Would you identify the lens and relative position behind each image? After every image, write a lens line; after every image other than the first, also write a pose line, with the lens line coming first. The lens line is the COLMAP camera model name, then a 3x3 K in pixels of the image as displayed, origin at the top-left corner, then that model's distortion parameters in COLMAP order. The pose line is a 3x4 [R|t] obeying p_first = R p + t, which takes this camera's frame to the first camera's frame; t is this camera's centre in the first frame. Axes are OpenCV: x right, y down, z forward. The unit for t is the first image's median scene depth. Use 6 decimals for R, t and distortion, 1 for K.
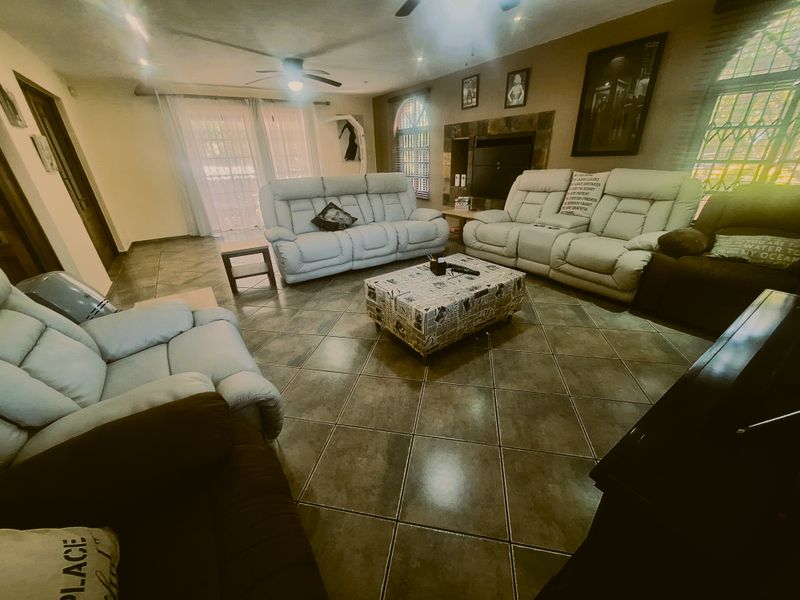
lens RADIAL K [[312.5, 0, 398.0], [0, 312.5, 296.6], [0, 0, 1]] dist [-0.001760, -0.000004]
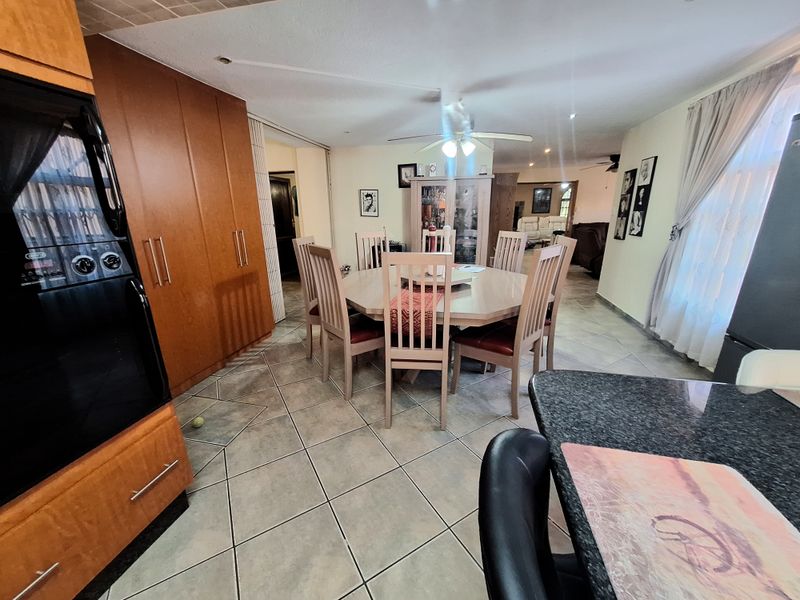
lens RADIAL K [[312.5, 0, 400.7], [0, 312.5, 303.2], [0, 0, 1]] dist [-0.001760, -0.000004]
pose [[0.733162, -0.153386, 0.662530, -2.307910], [0.267089, 0.960895, -0.073101, 0.286009], [-0.625409, 0.230549, 0.745460, -0.337824]]
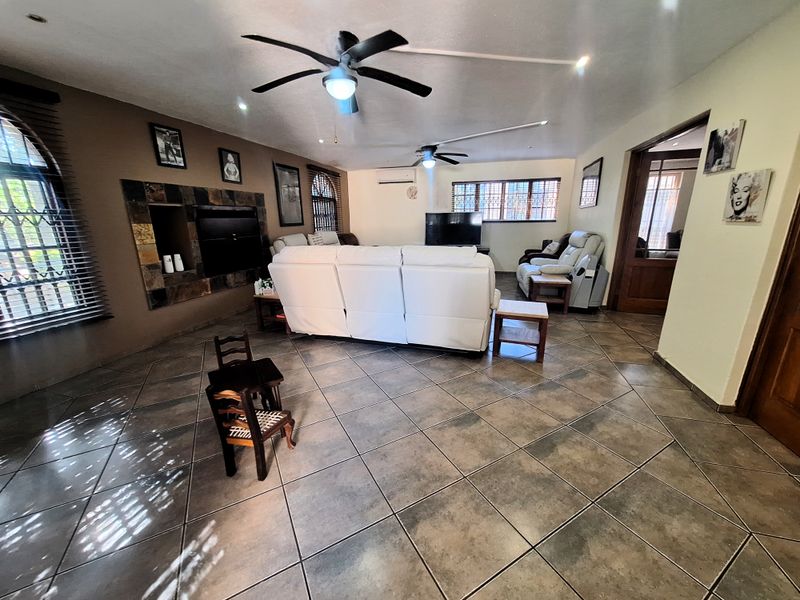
lens RADIAL K [[312.5, 0, 399.0], [0, 312.5, 301.2], [0, 0, 1]] dist [-0.001760, -0.000004]
pose [[-0.631104, -0.149265, 0.761202, -0.710650], [0.364156, 0.809444, 0.460642, -0.498836], [-0.684908, 0.567909, -0.456487, 1.160853]]
